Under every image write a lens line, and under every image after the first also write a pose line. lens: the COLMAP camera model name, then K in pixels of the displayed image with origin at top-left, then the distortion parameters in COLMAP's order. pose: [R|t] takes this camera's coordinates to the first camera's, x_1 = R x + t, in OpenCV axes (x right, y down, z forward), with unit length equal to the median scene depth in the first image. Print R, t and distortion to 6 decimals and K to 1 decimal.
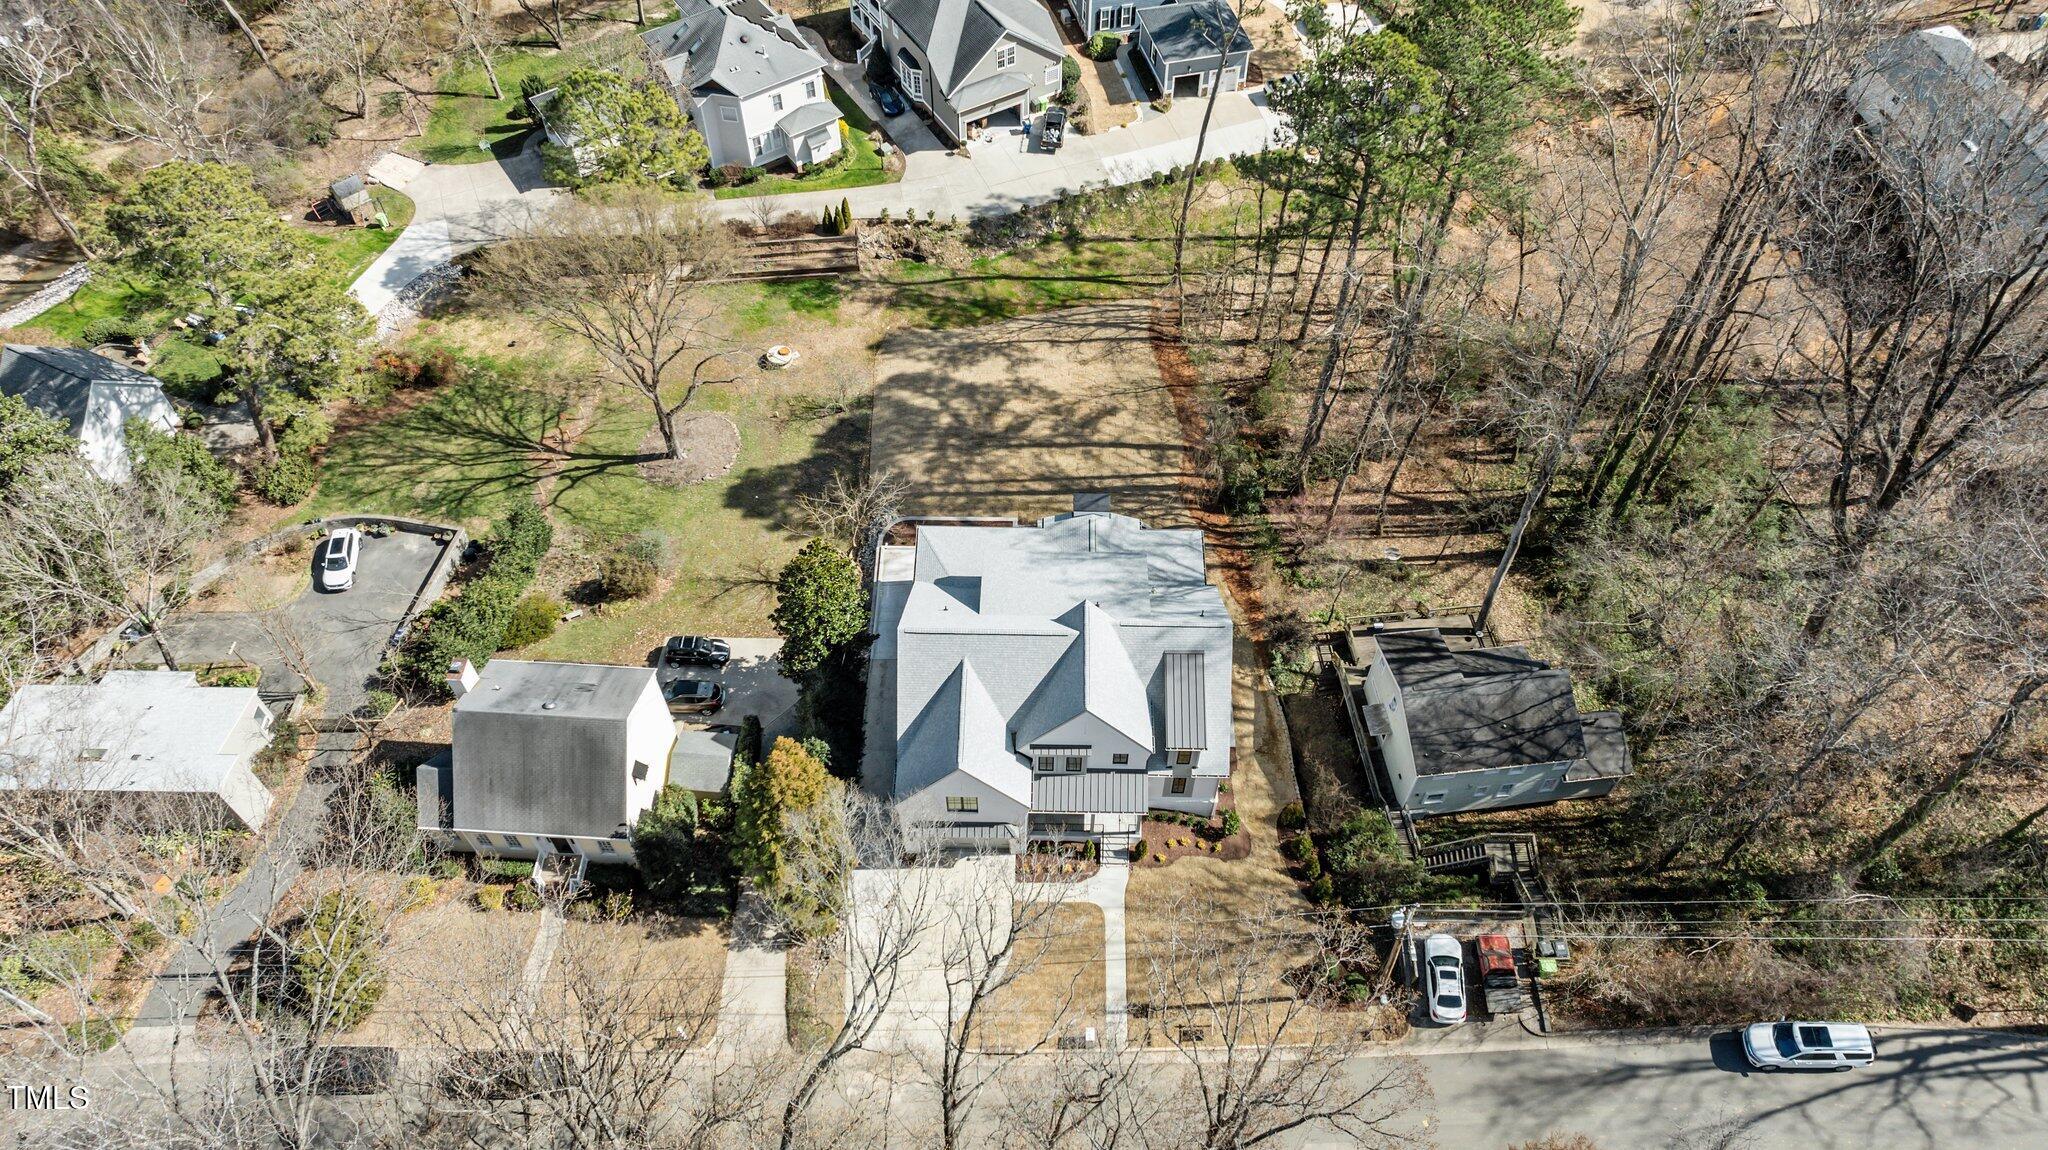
lens RADIAL K [[1472.5, 0, 1024.0], [0, 1472.5, 575.0], [0, 0, 1]] dist [0.031196, -0.098883]
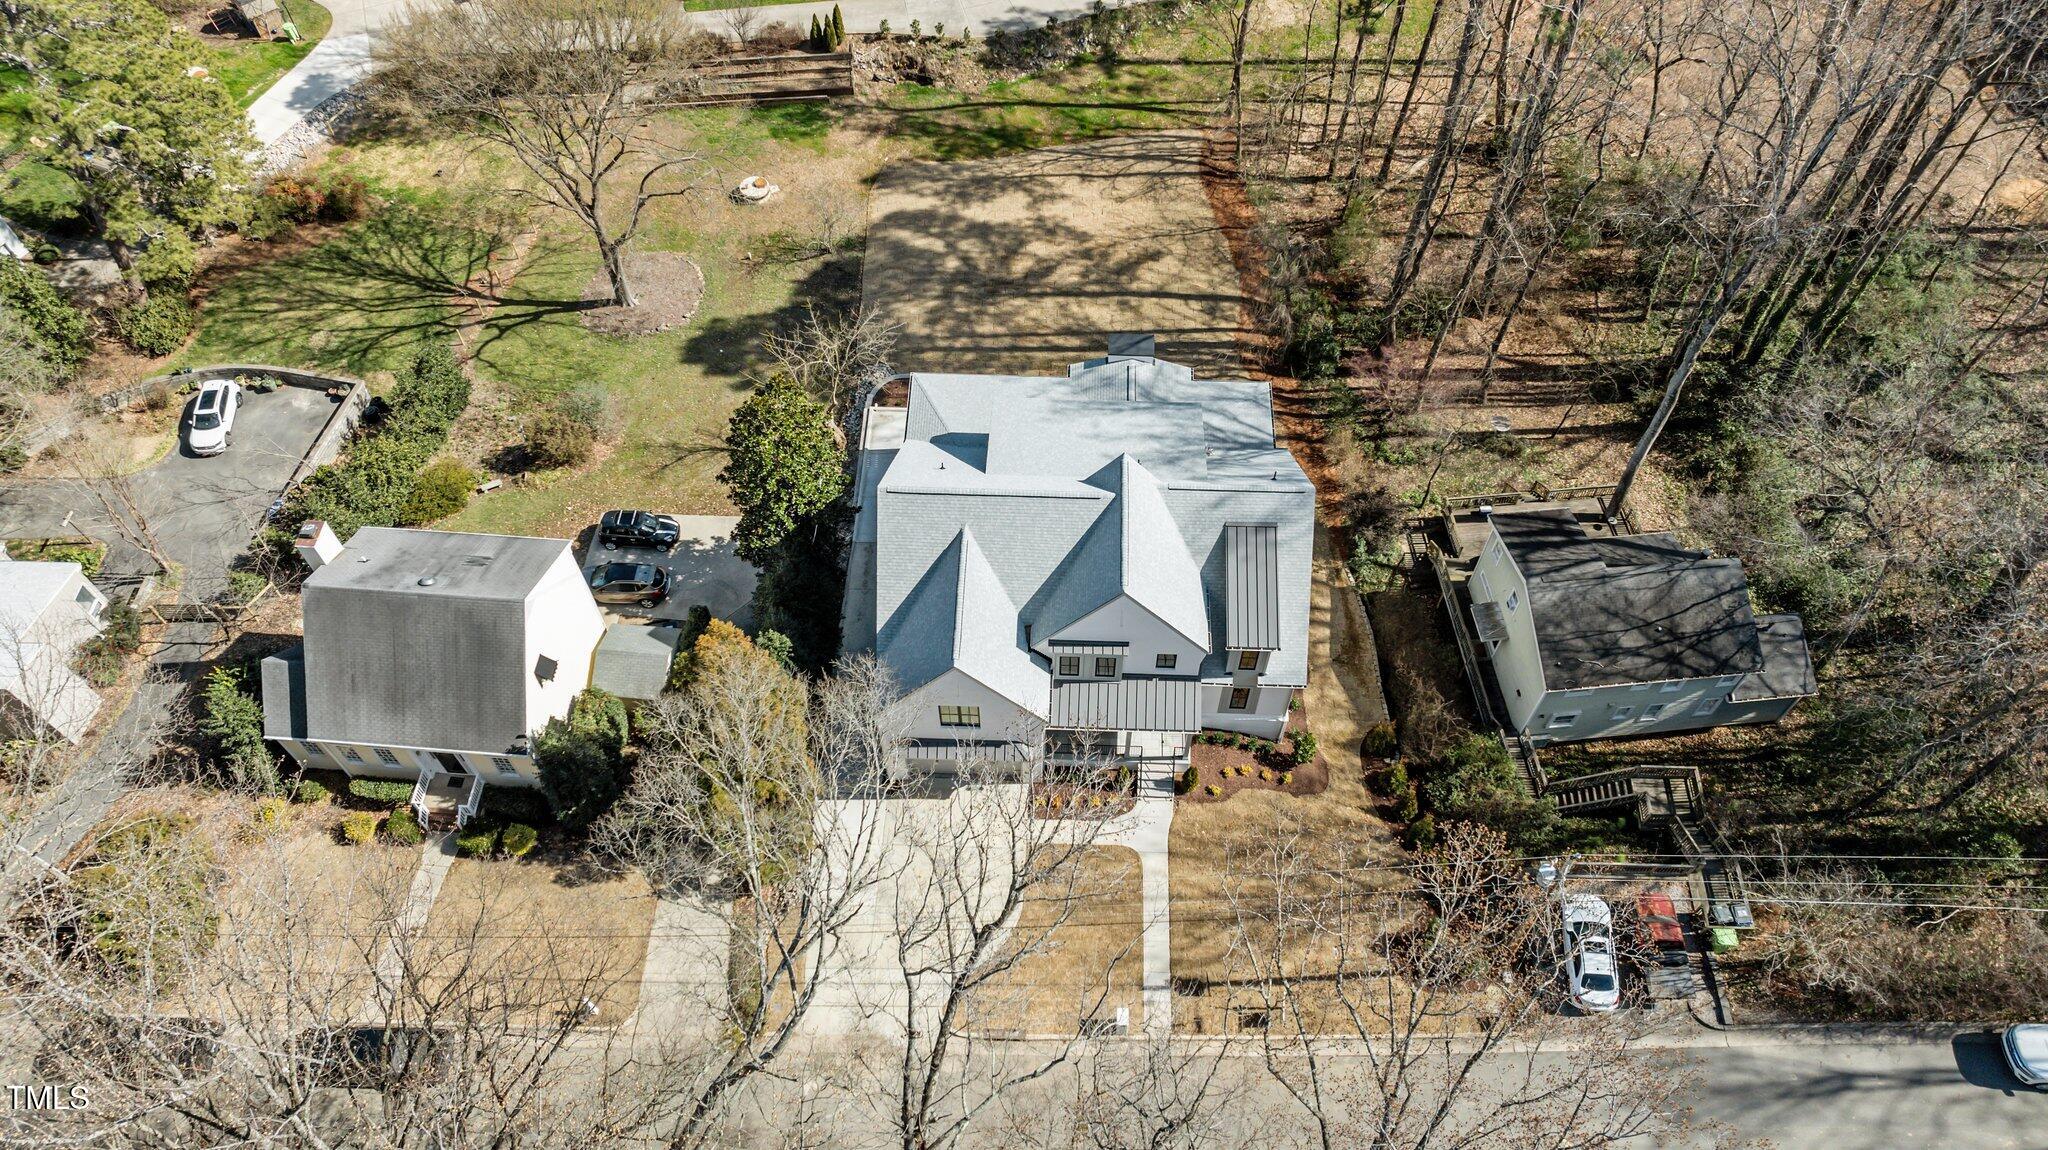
lens RADIAL K [[1478.9, 0, 1024.0], [0, 1478.9, 575.0], [0, 0, 1]] dist [0.001752, 0.001652]
pose [[0.999799, 0.012845, -0.015413, 0.002097], [-0.012262, 0.999229, 0.037304, 0.042031], [0.015880, -0.037107, 0.999185, 0.185774]]
